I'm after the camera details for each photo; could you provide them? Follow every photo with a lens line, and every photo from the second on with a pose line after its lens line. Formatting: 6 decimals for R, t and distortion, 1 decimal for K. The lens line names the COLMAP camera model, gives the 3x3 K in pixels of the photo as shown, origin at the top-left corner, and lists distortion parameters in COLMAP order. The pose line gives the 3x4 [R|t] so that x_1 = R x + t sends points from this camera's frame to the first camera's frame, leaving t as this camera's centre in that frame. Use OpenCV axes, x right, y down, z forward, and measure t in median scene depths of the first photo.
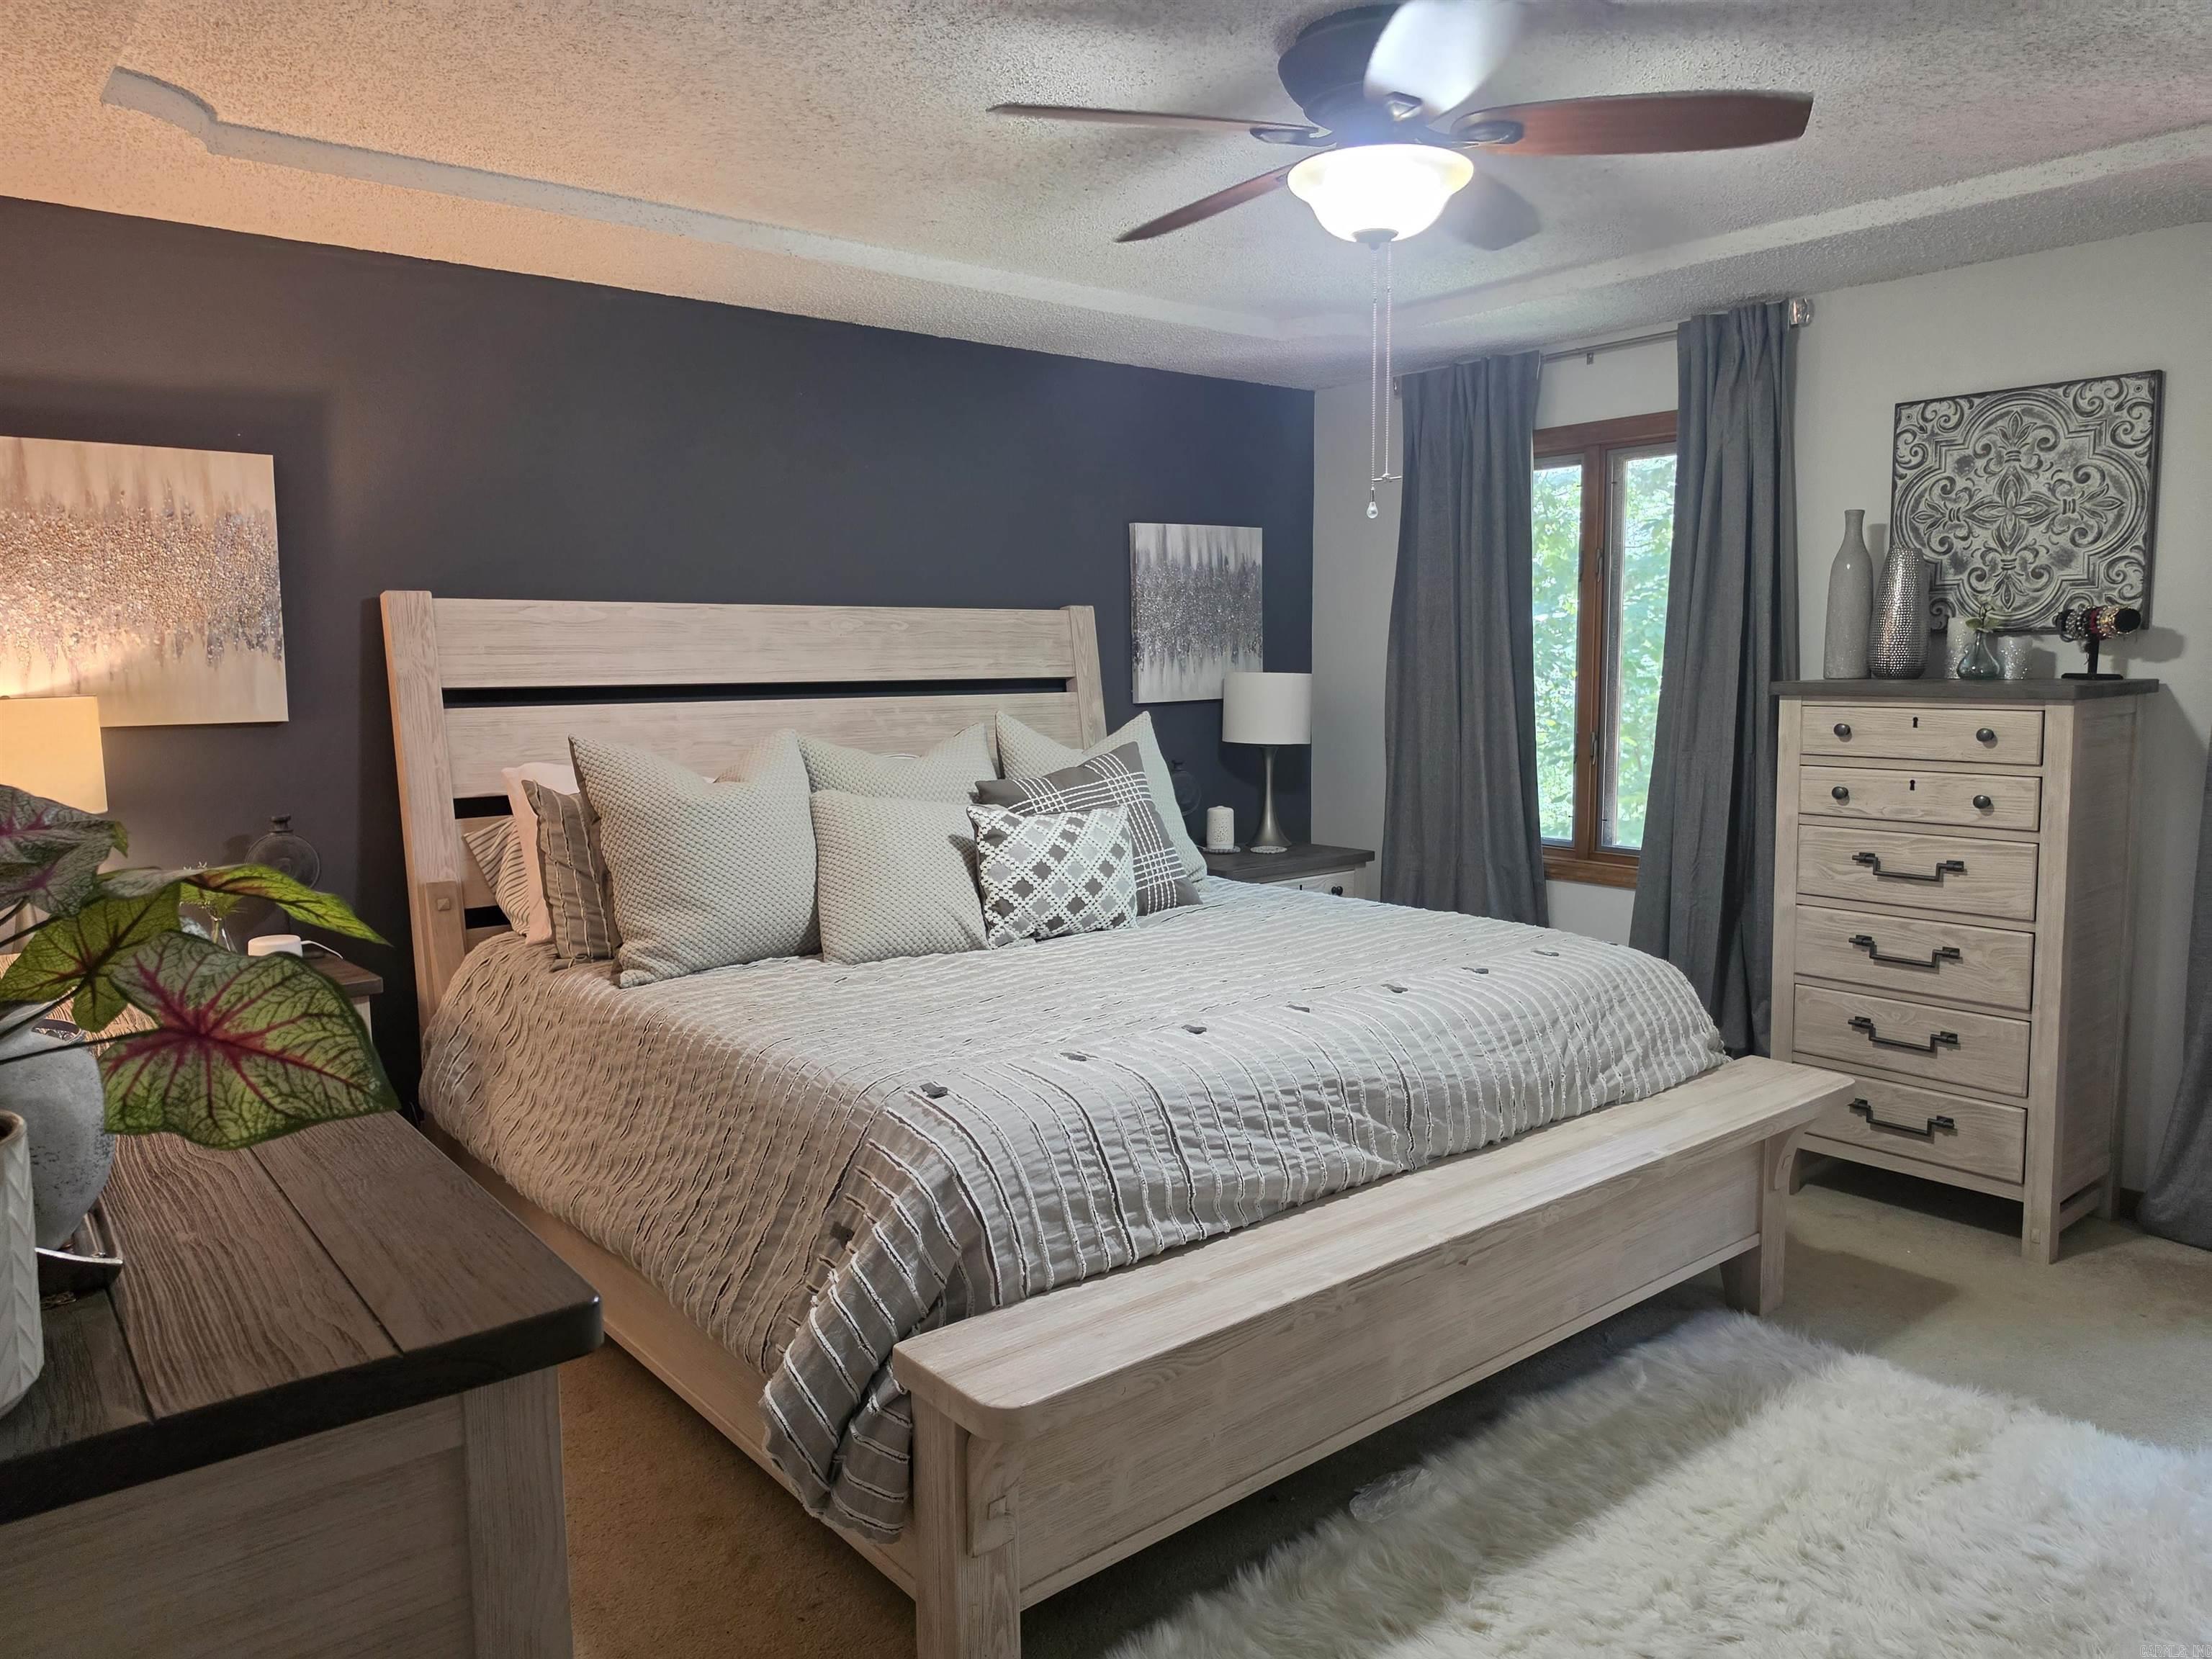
lens RADIAL K [[1569.6, 0, 1103.5], [0, 1569.6, 814.2], [0, 0, 1]] dist [0.080658, -0.055696]
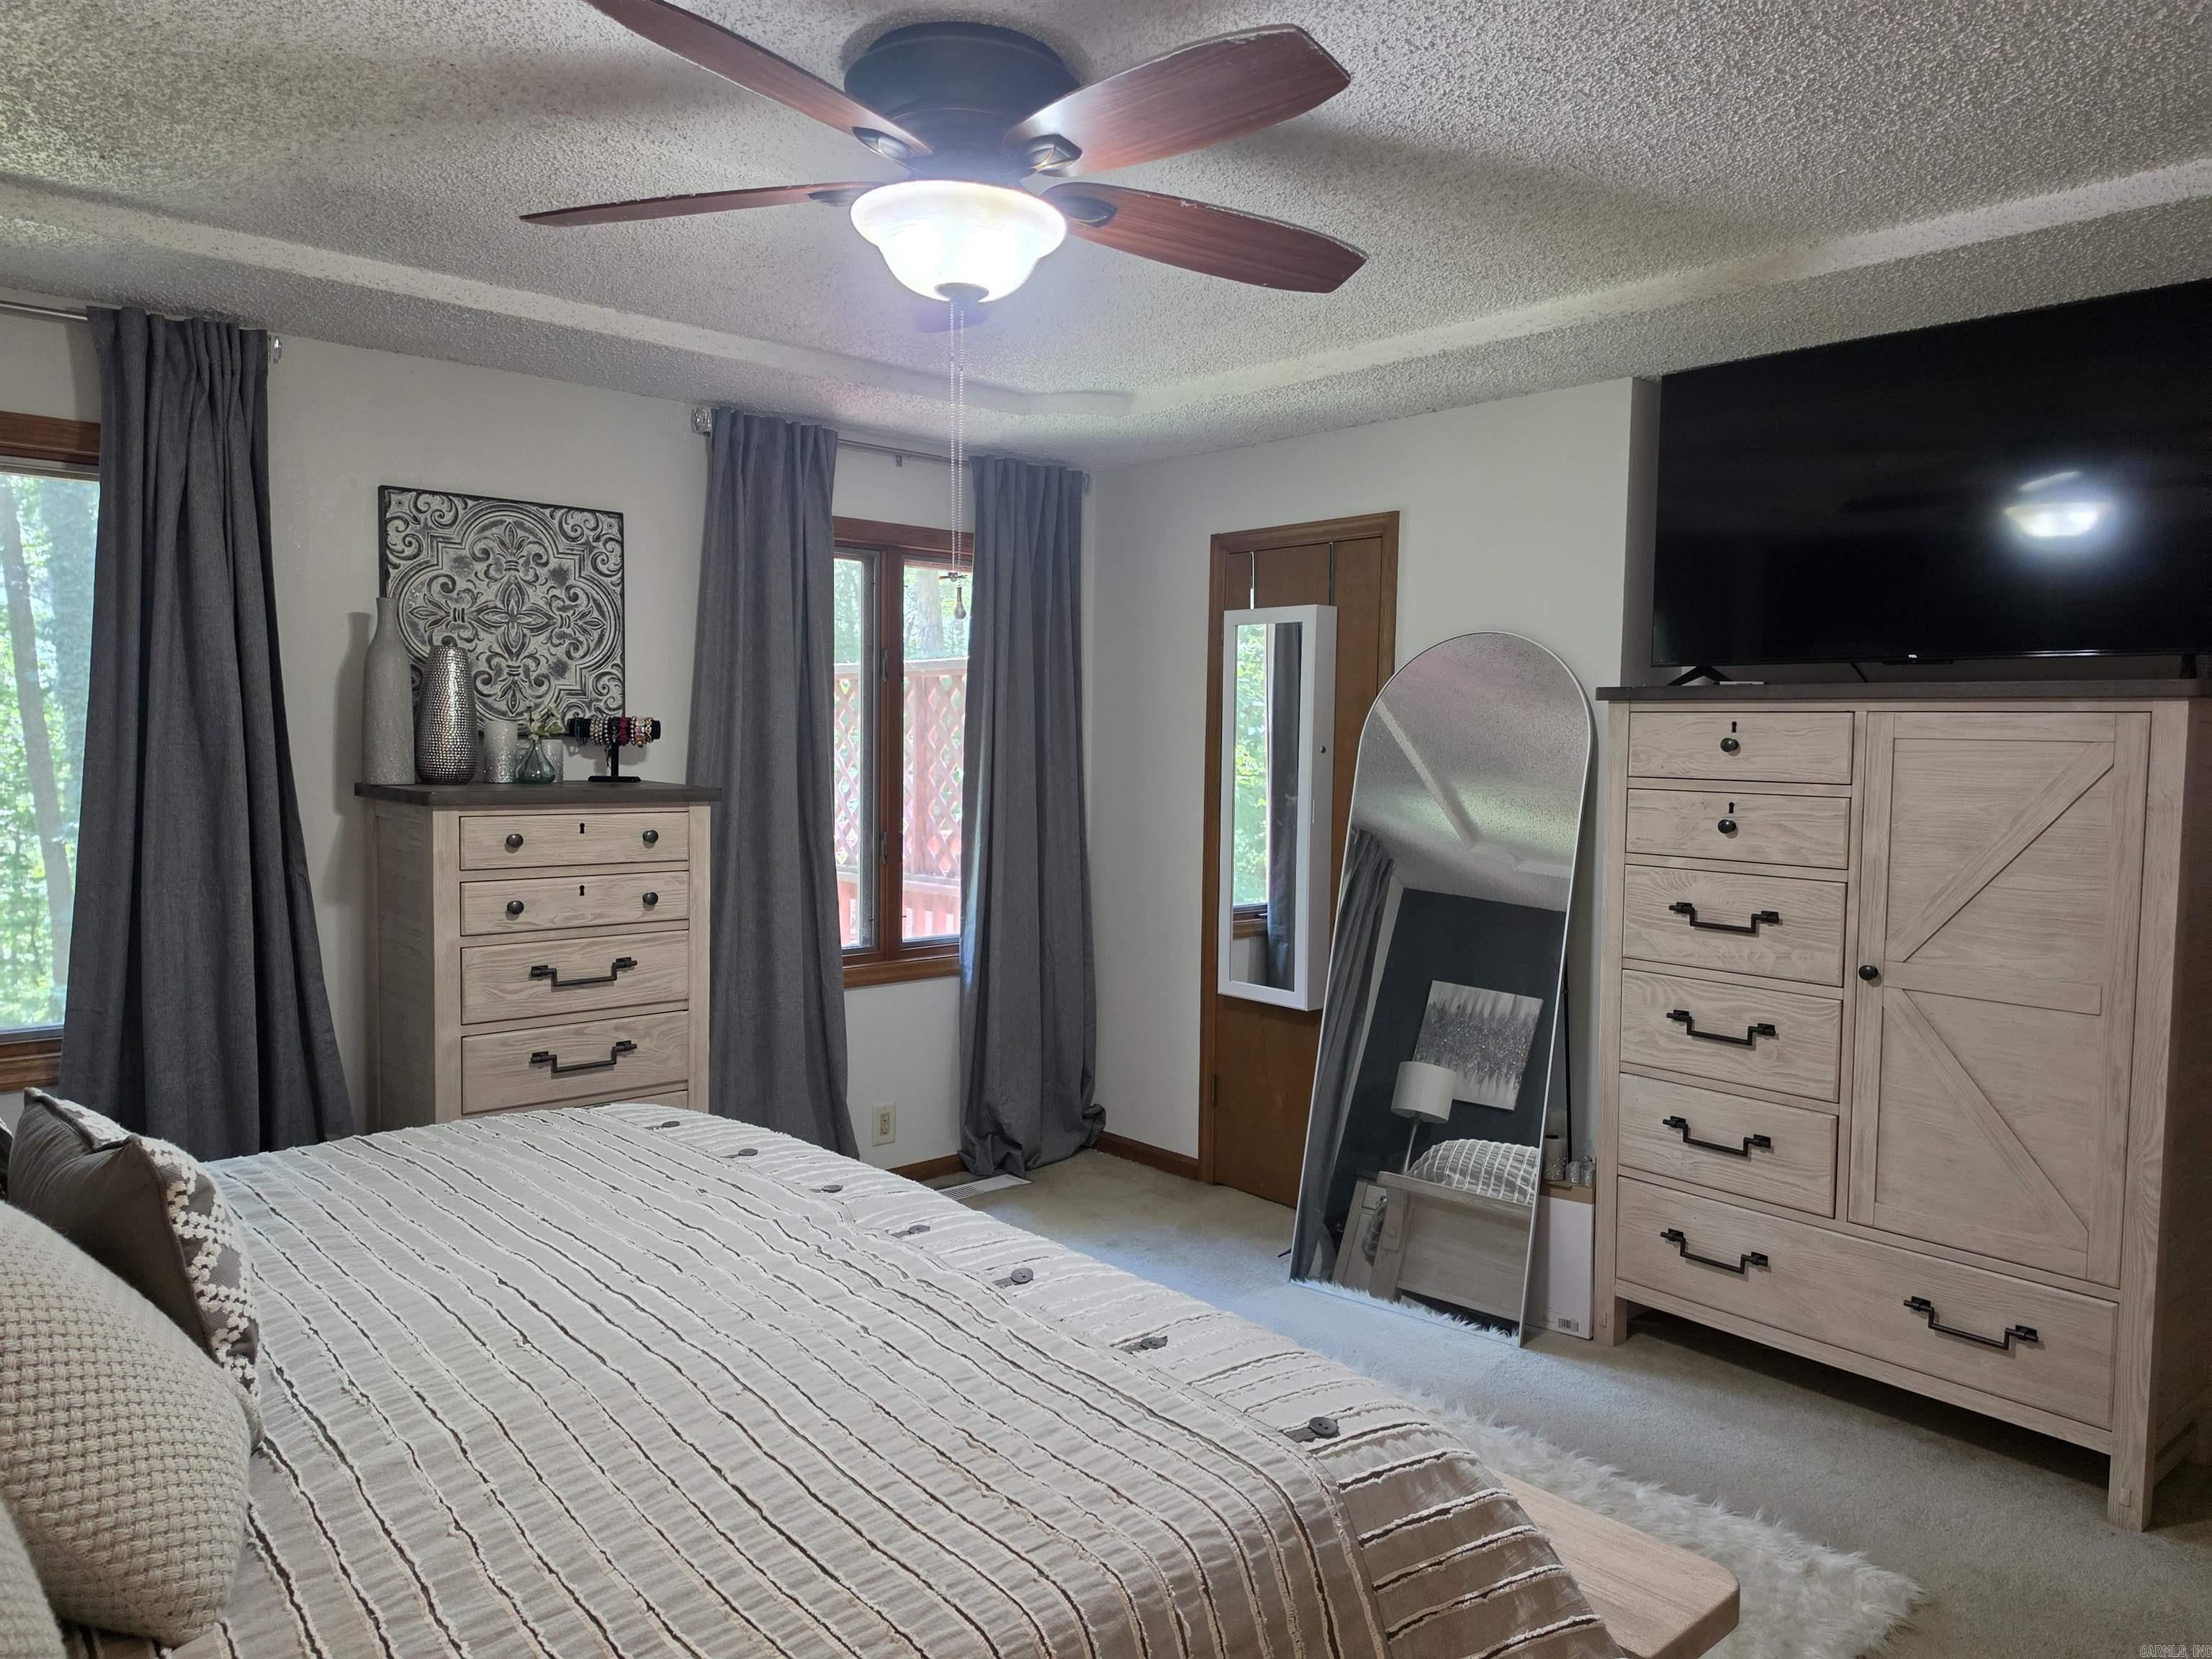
lens RADIAL K [[1569.6, 0, 1119.6], [0, 1569.6, 842.6], [0, 0, 1]] dist [0.080658, -0.055696]
pose [[-0.073753, -0.063494, 0.995253, -0.499226], [0.093801, 0.993105, 0.070308, -0.085173], [-0.992855, 0.098541, -0.067289, 0.723777]]
